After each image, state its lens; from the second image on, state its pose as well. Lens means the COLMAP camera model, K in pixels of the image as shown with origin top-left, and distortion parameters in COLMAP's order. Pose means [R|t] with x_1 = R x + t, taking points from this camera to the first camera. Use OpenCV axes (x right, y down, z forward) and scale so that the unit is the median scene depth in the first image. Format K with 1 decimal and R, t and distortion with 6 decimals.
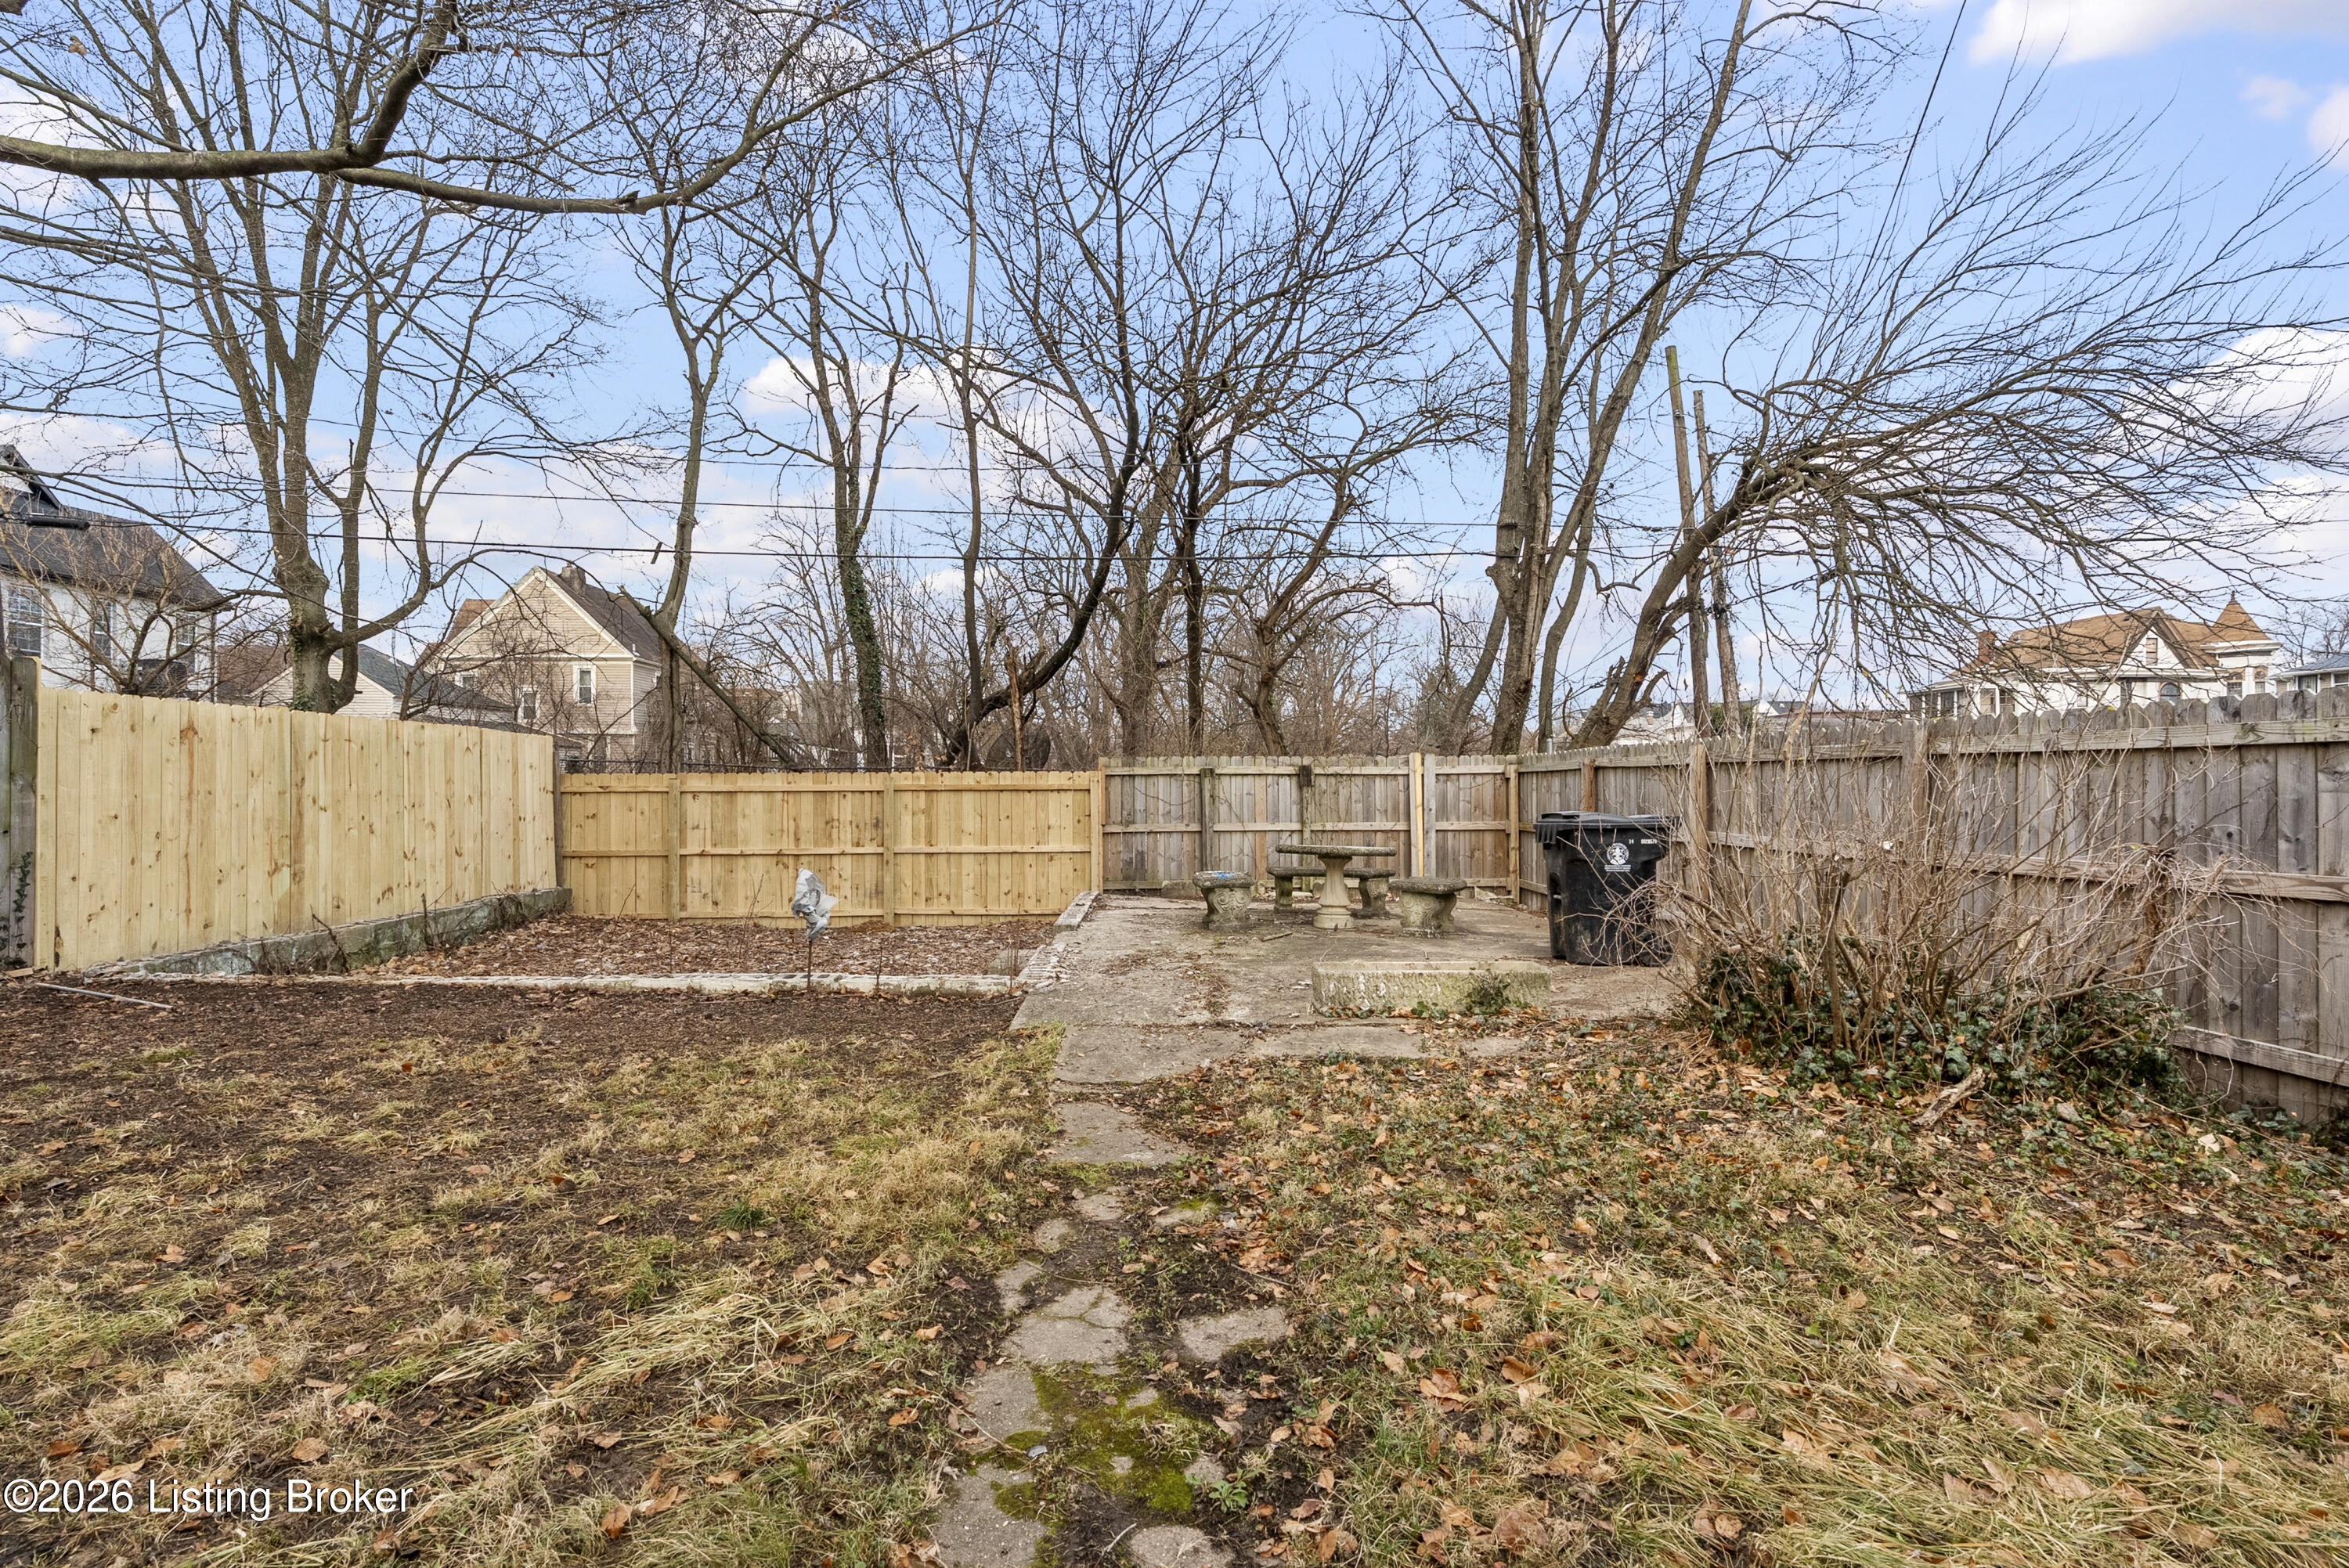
lens RADIAL K [[1097.7, 0, 1170.3], [0, 1097.7, 774.4], [0, 0, 1]] dist [-0.000995, 0.000267]
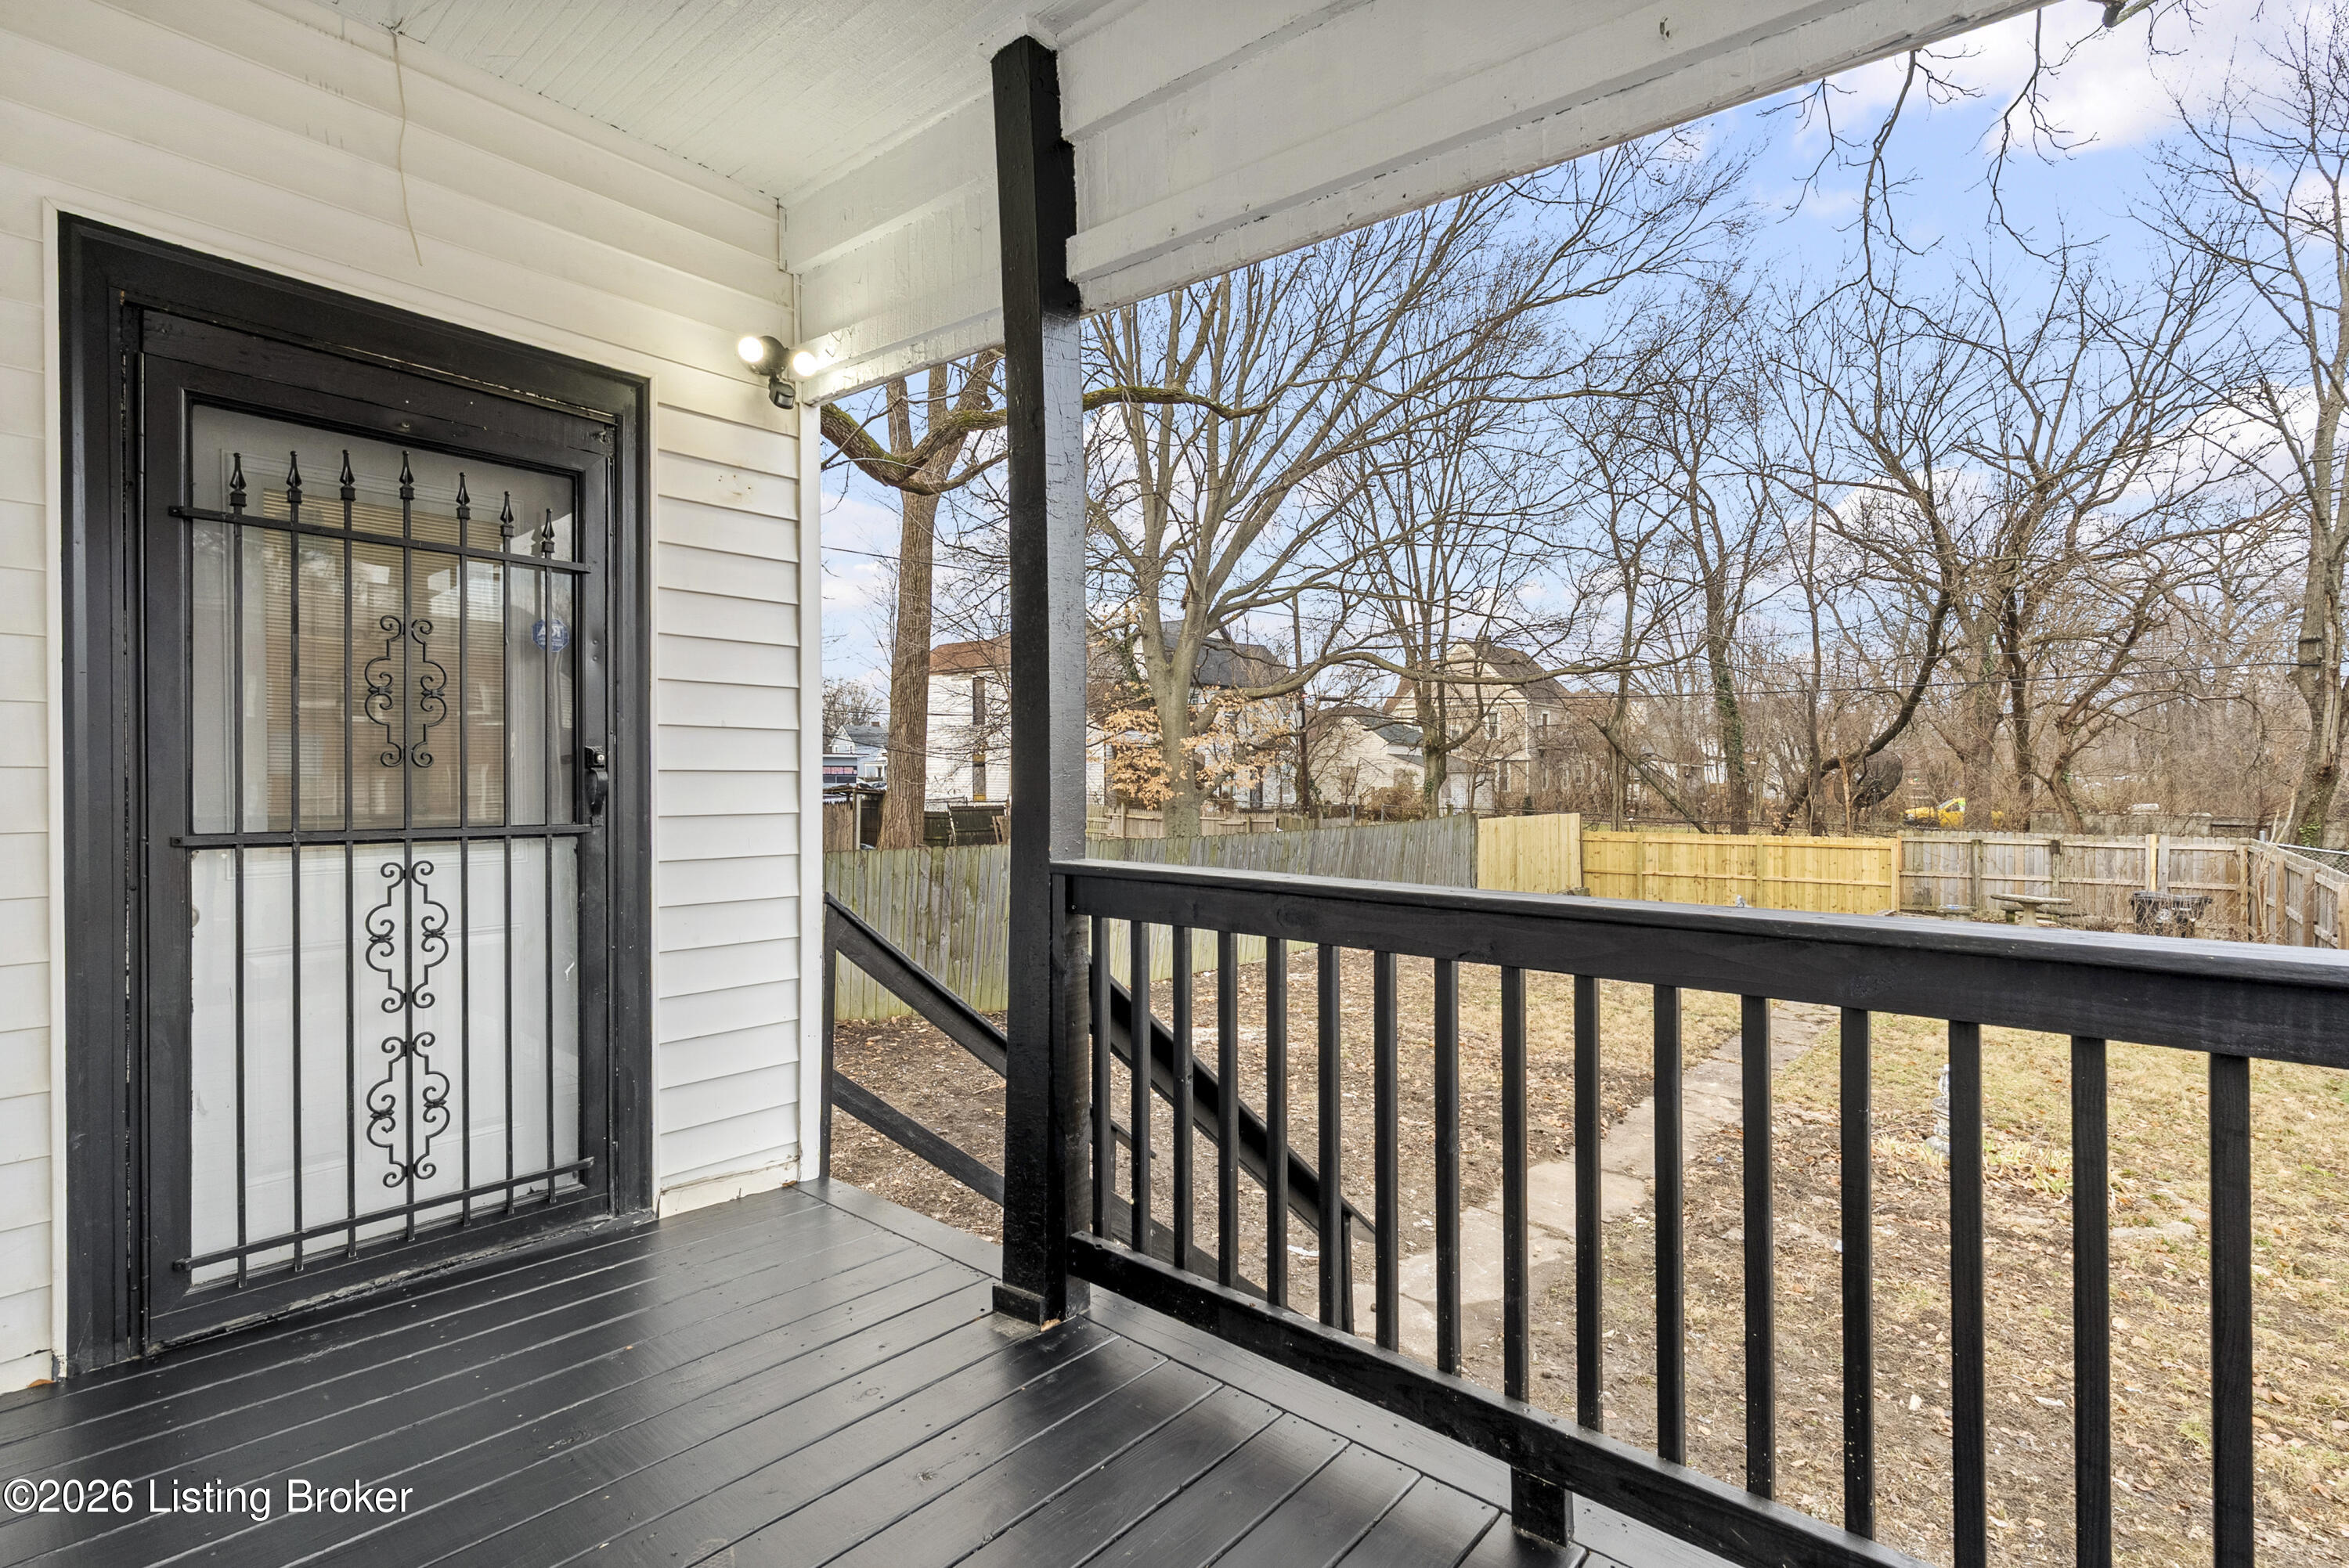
lens RADIAL K [[1097.7, 0, 1170.3], [0, 1097.7, 774.4], [0, 0, 1]] dist [-0.000995, 0.000267]
pose [[0.750741, 0.000549, -0.660596, 0.194068], [0.009798, 0.999880, 0.011966, -0.123015], [0.660524, -0.015456, 0.750646, -0.925070]]
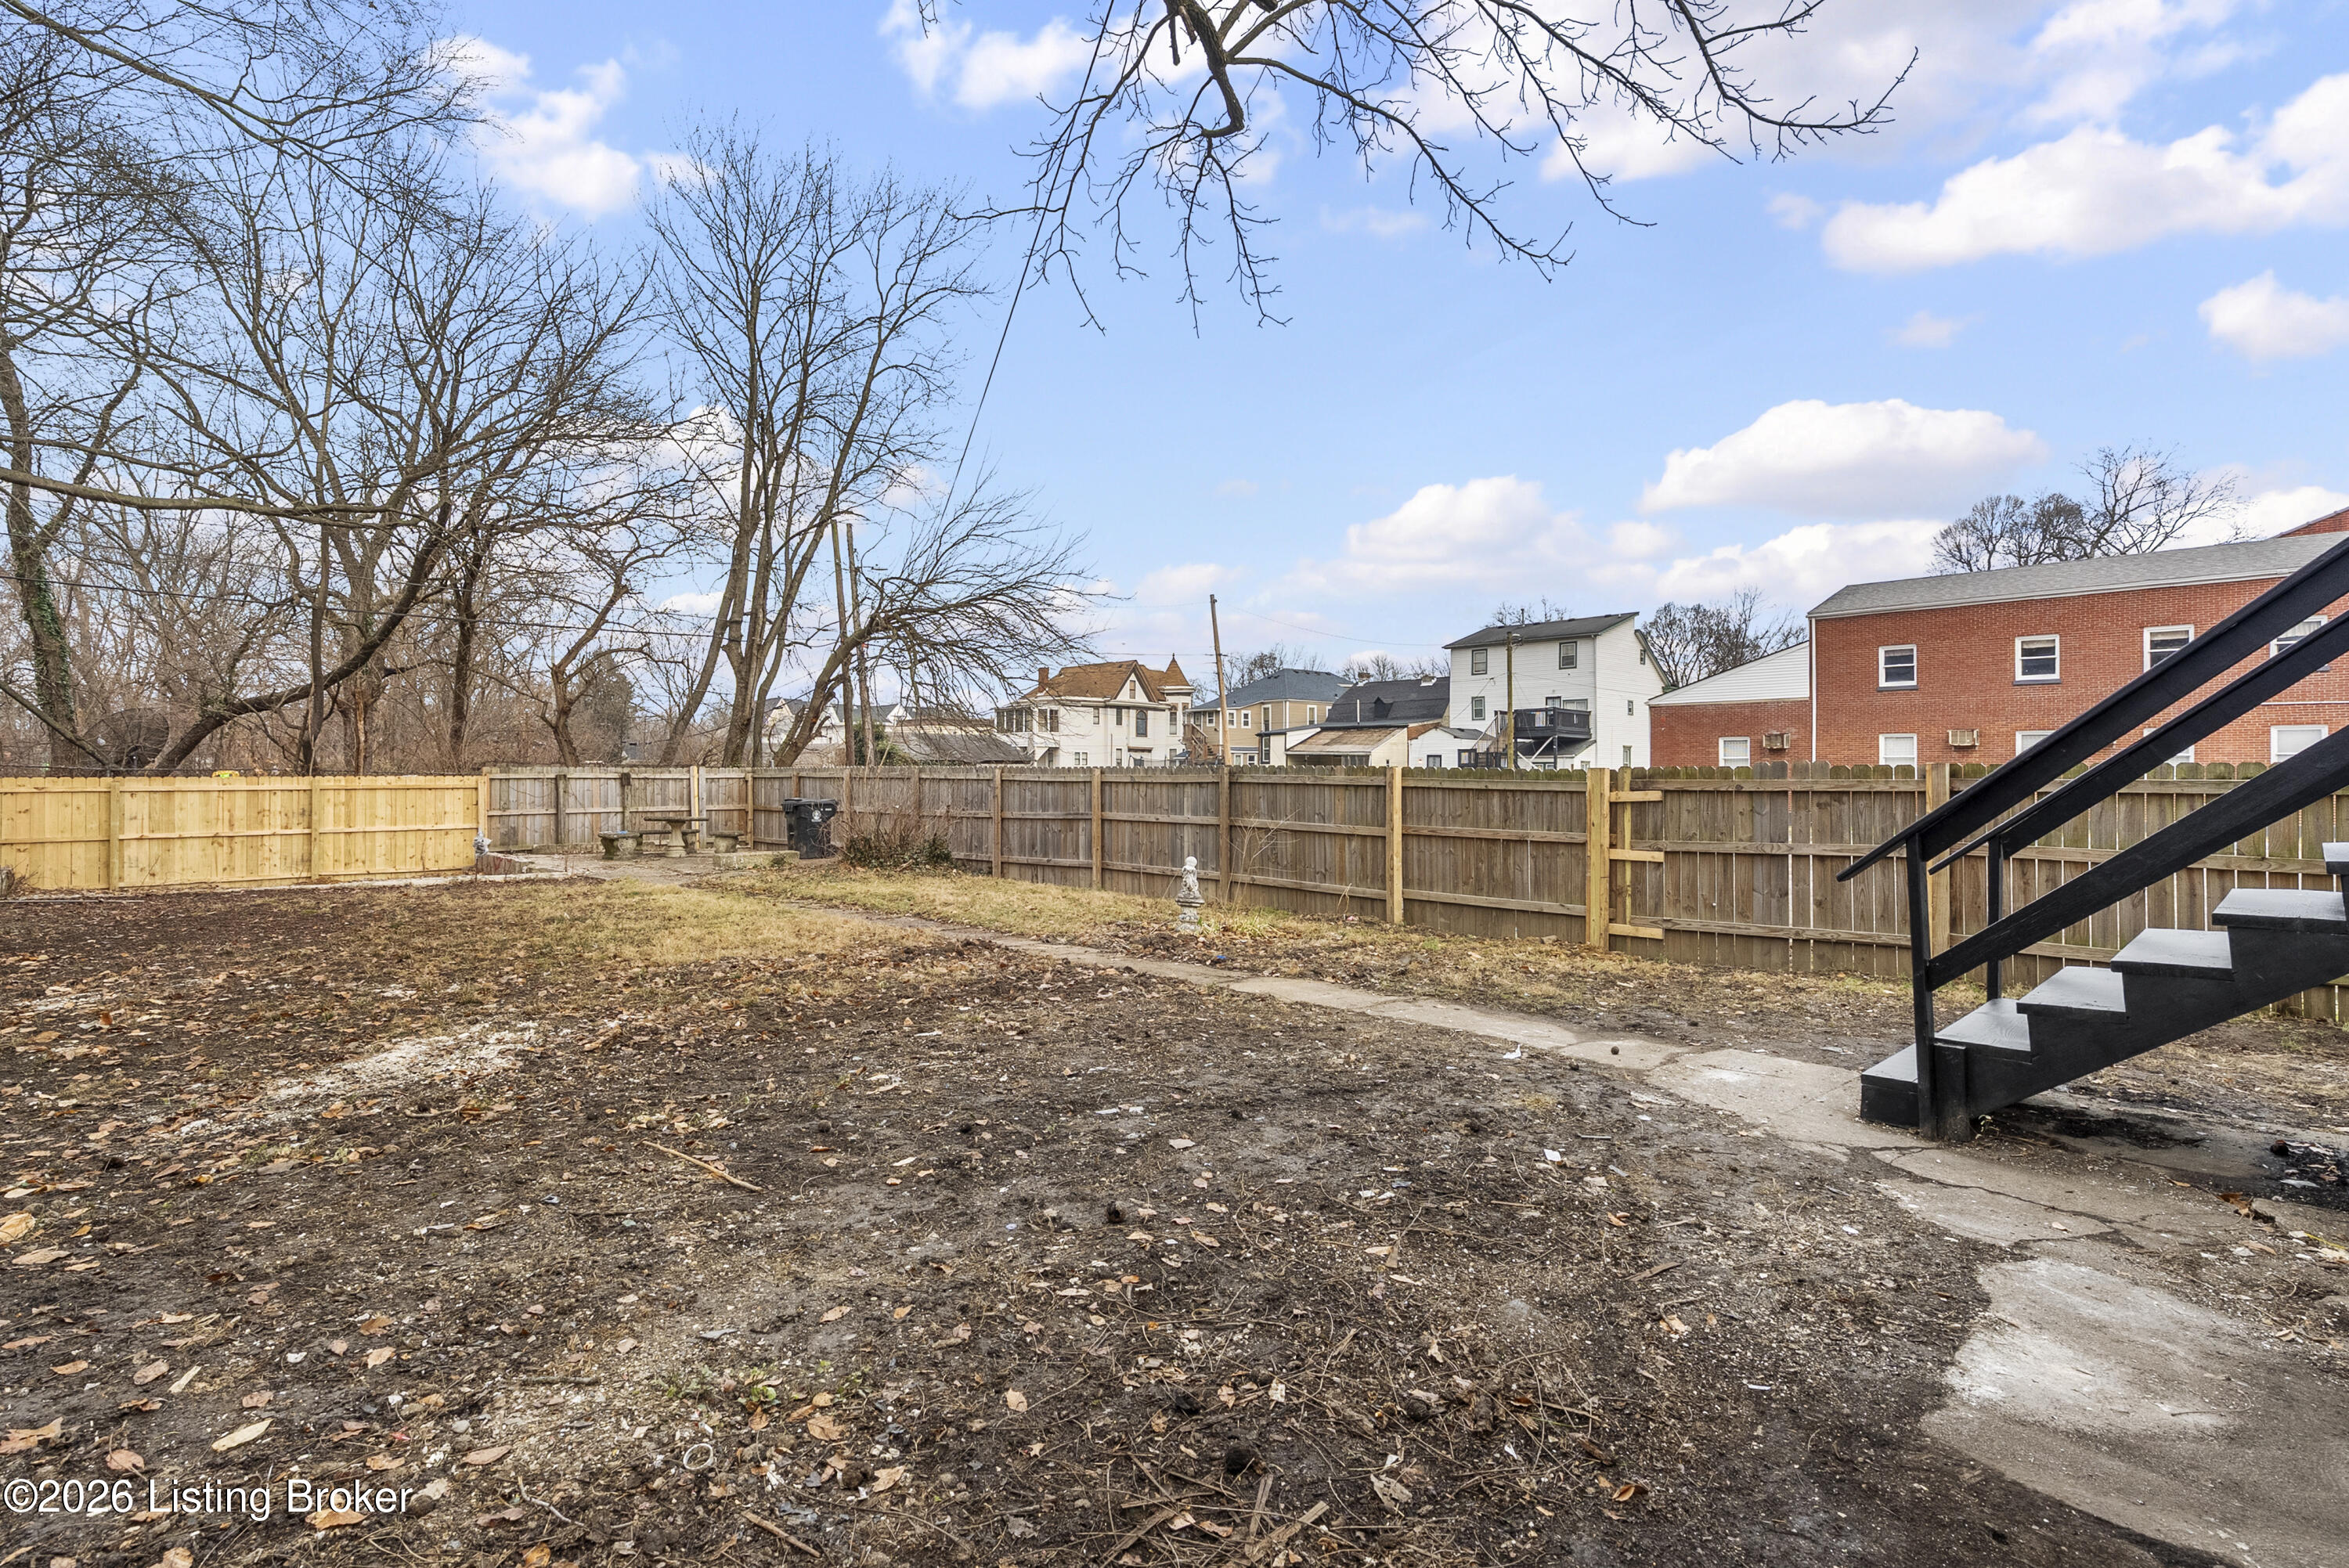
lens RADIAL K [[1097.7, 0, 1170.3], [0, 1097.7, 774.4], [0, 0, 1]] dist [-0.000995, 0.000267]
pose [[0.742574, 0.003874, 0.669753, -0.354162], [-0.010217, 0.999932, 0.005544, -0.022245], [-0.669686, -0.010960, 0.742563, -0.739501]]
